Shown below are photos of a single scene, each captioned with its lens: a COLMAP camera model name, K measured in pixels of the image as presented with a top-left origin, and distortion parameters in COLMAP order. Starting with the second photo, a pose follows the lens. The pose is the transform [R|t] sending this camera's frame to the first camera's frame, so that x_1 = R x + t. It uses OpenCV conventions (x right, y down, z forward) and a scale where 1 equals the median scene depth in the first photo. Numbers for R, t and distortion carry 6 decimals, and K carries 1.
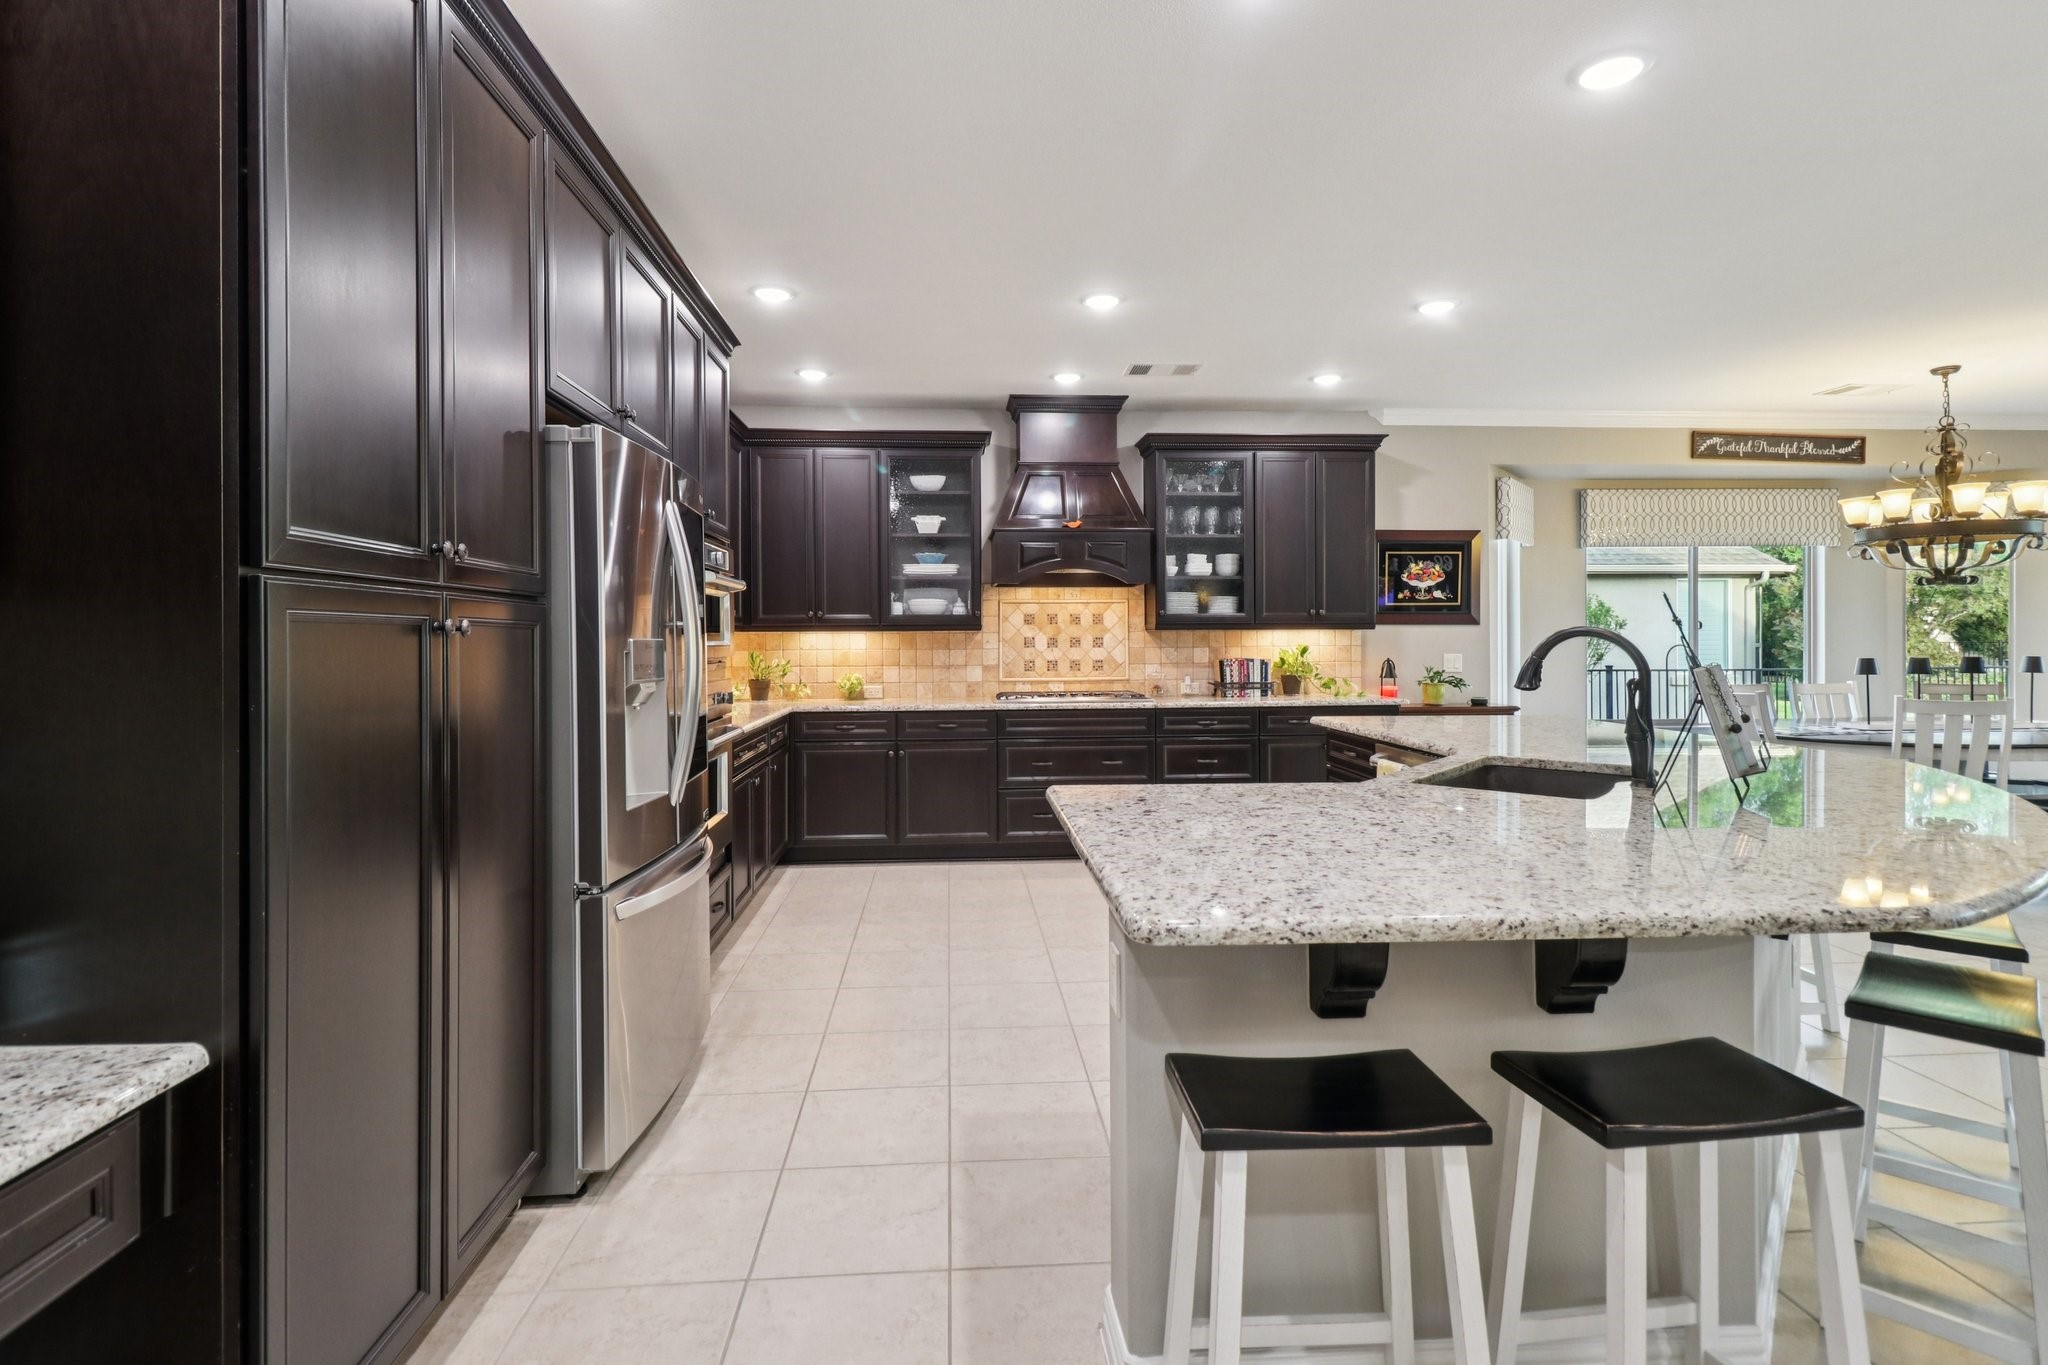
lens RADIAL K [[942.4, 0, 1002.4], [0, 942.4, 638.2], [0, 0, 1]] dist [0.004024, -0.000192]
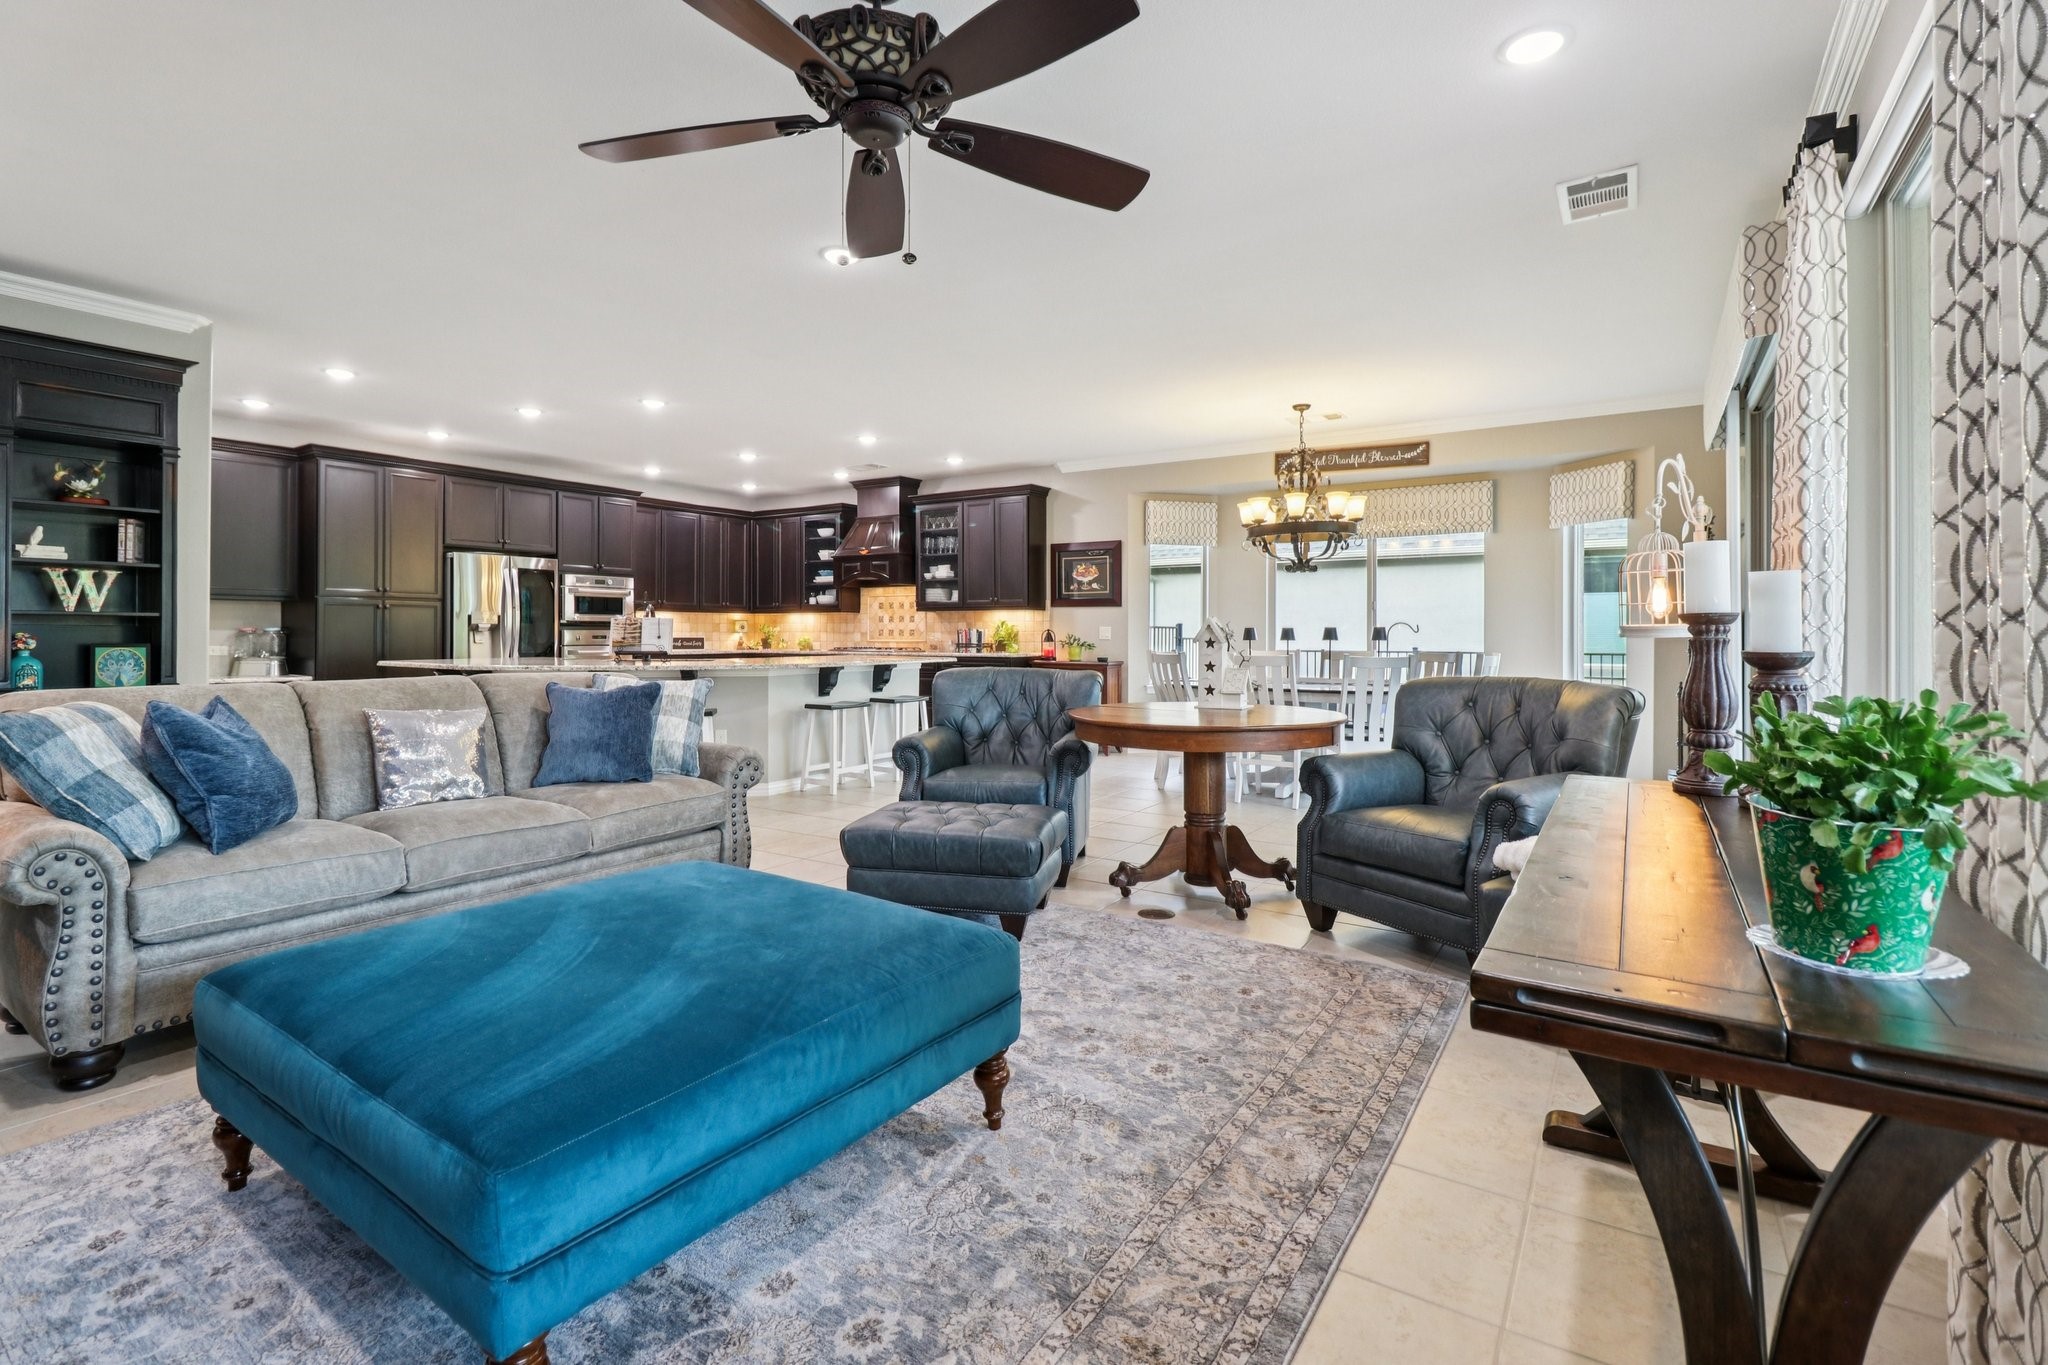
lens RADIAL K [[942.4, 0, 1013.9], [0, 942.4, 629.6], [0, 0, 1]] dist [0.004024, -0.000192]
pose [[0.798852, 0.004083, -0.601514, 1.267911], [-0.012379, 0.999877, -0.009654, 0.037267], [0.601400, 0.015158, 0.798804, -0.239510]]
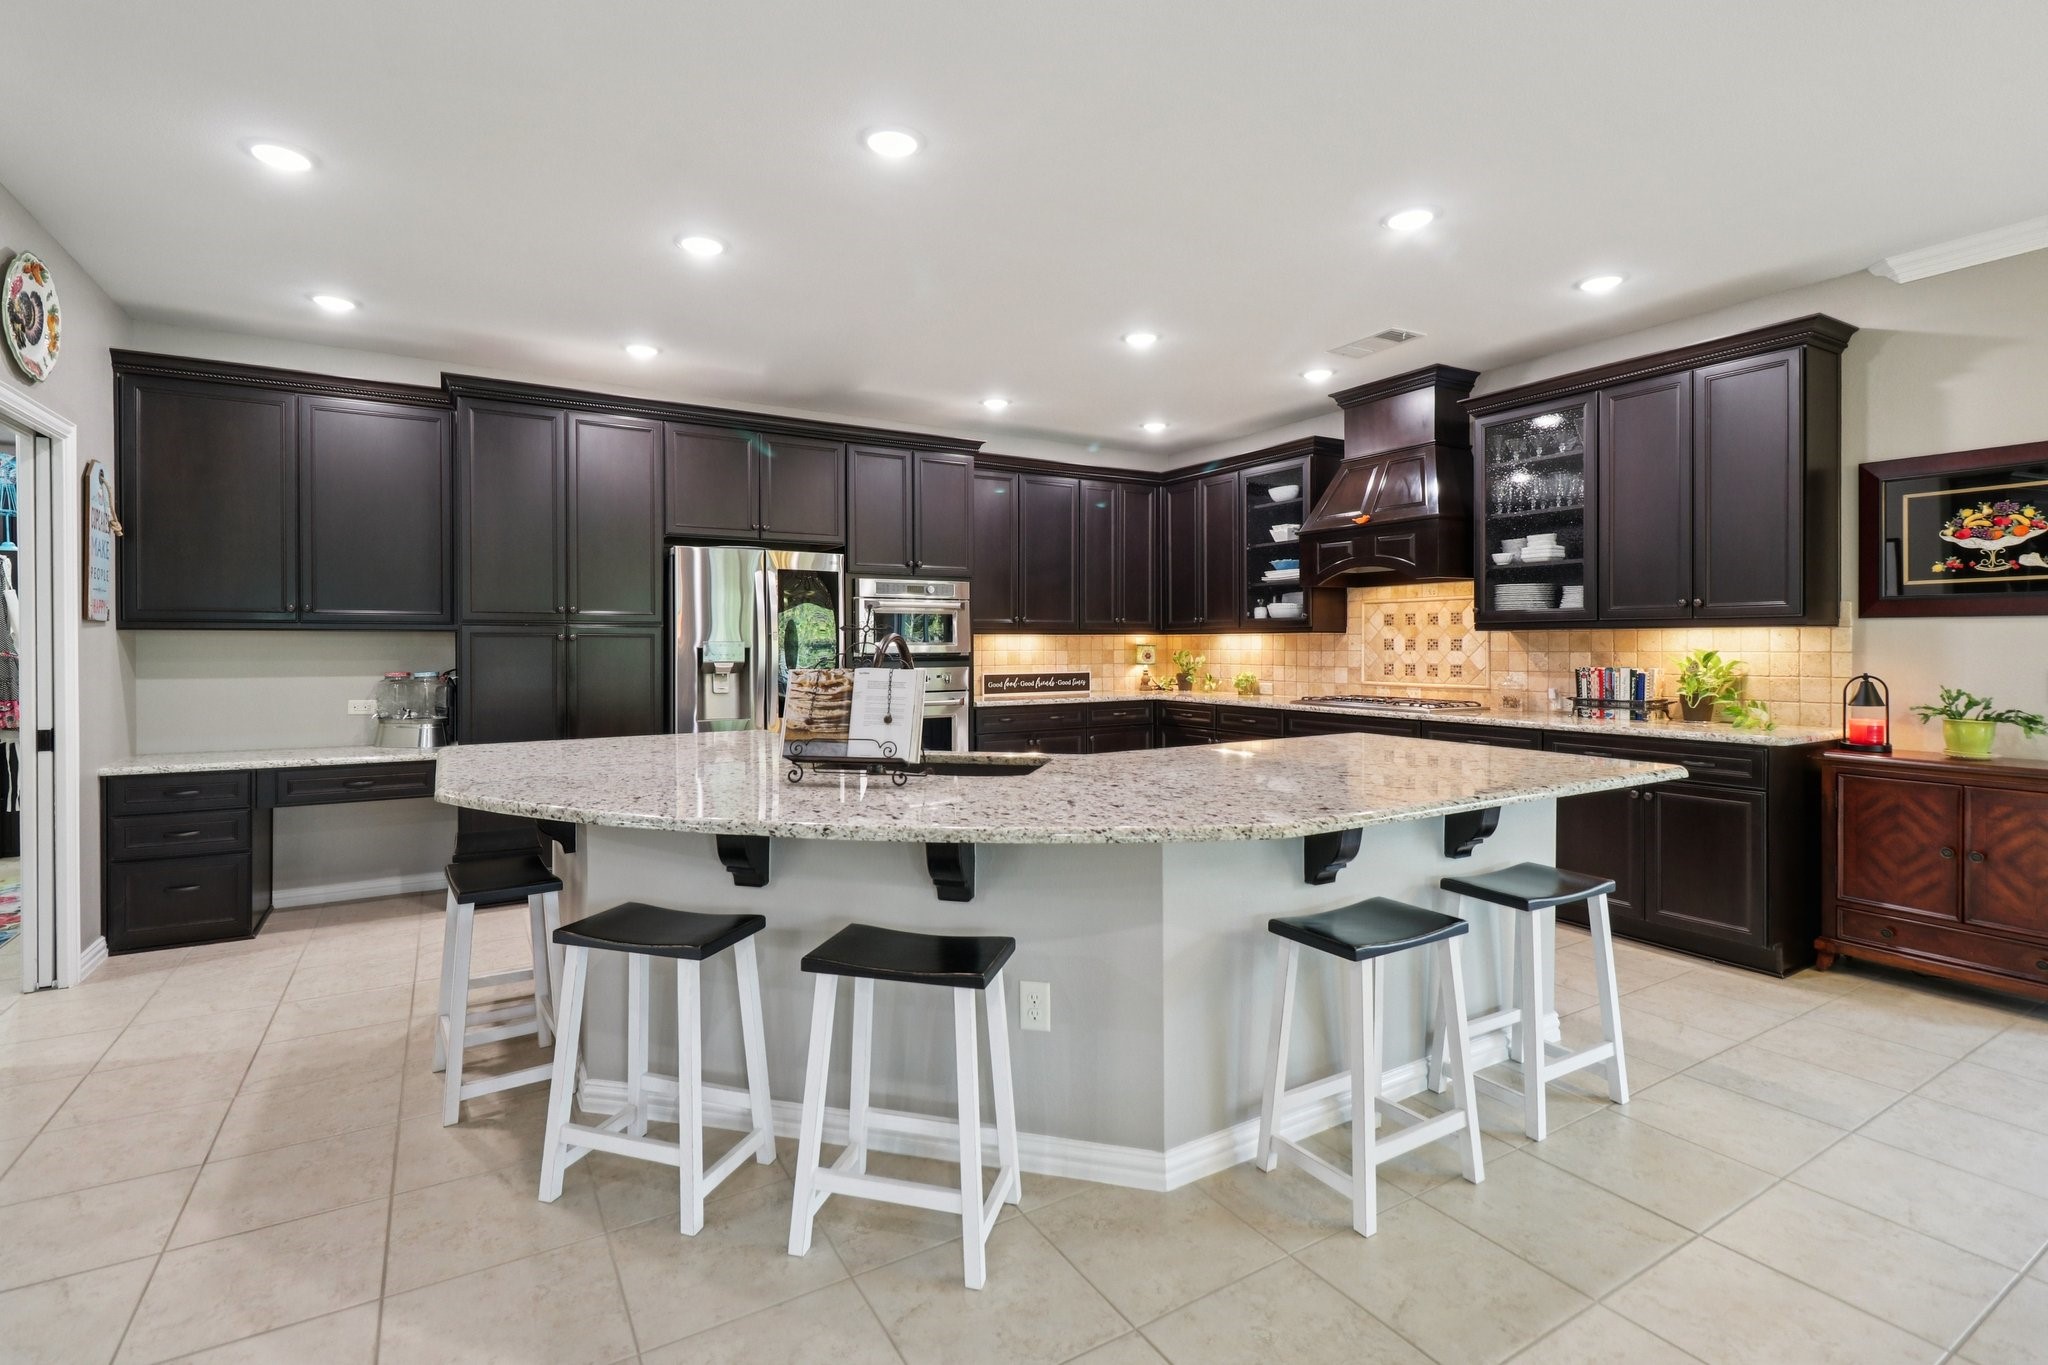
lens RADIAL K [[942.4, 0, 1014.4], [0, 942.4, 646.4], [0, 0, 1]] dist [0.004024, -0.000192]
pose [[0.458687, 0.006704, -0.888573, 0.695749], [-0.008619, 0.999958, 0.003095, 0.006718], [0.888556, 0.006239, 0.458725, 0.232426]]
